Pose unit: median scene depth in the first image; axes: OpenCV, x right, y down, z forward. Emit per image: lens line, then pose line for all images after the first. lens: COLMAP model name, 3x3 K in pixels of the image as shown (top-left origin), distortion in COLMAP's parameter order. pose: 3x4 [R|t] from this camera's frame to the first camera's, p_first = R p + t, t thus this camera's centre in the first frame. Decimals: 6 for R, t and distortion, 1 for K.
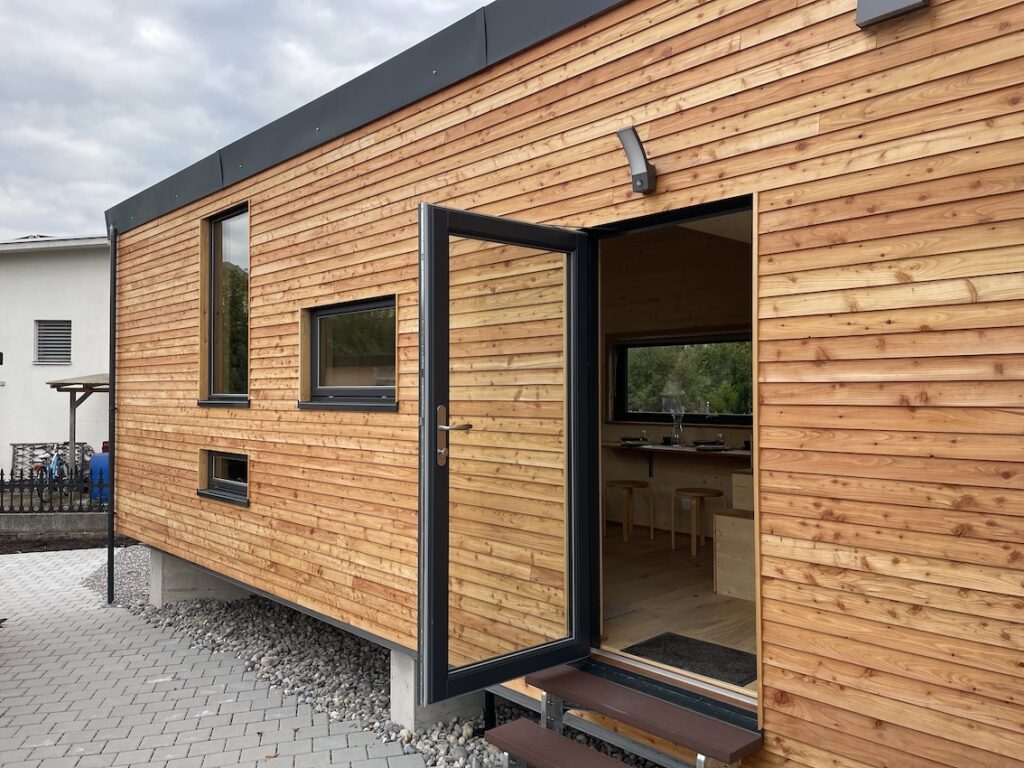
lens RADIAL K [[771.7, 0, 509.9], [0, 771.7, 385.0], [0, 0, 1]] dist [0.052657, -0.066360]
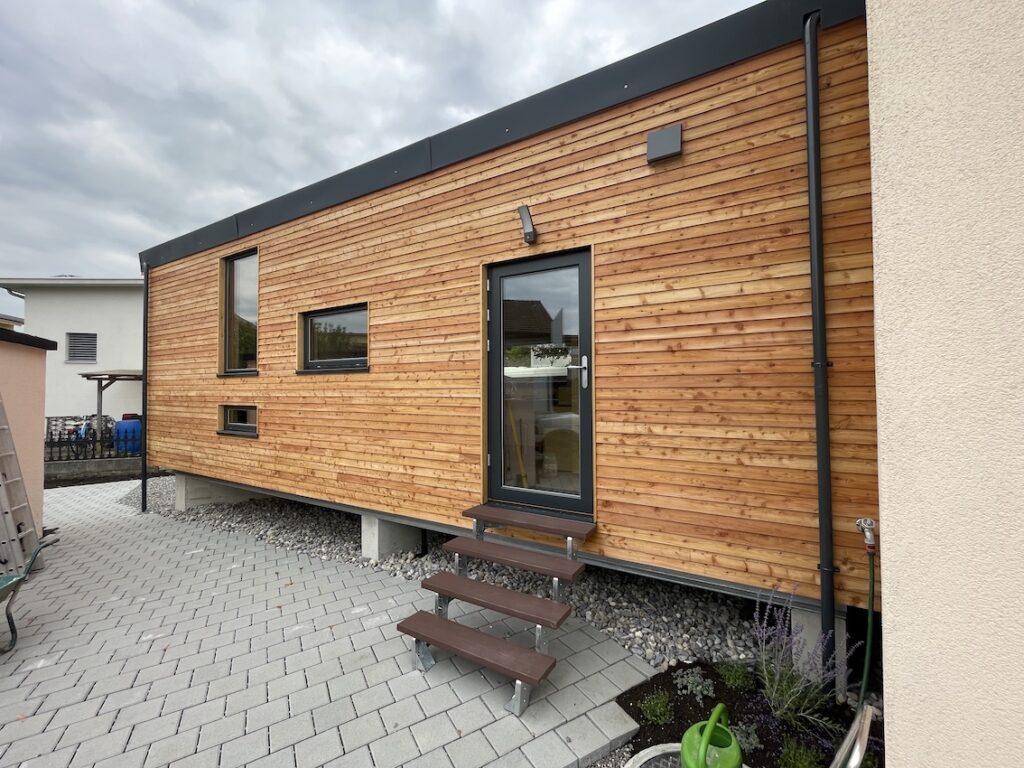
lens RADIAL K [[413.5, 0, 509.3], [0, 413.5, 386.7], [0, 0, 1]] dist [-0.007079, 0.000372]
pose [[0.957020, -0.001758, 0.290017, -0.130791], [0.001378, 0.999998, 0.001517, 0.075471], [-0.290019, -0.001052, 0.957020, 0.058509]]
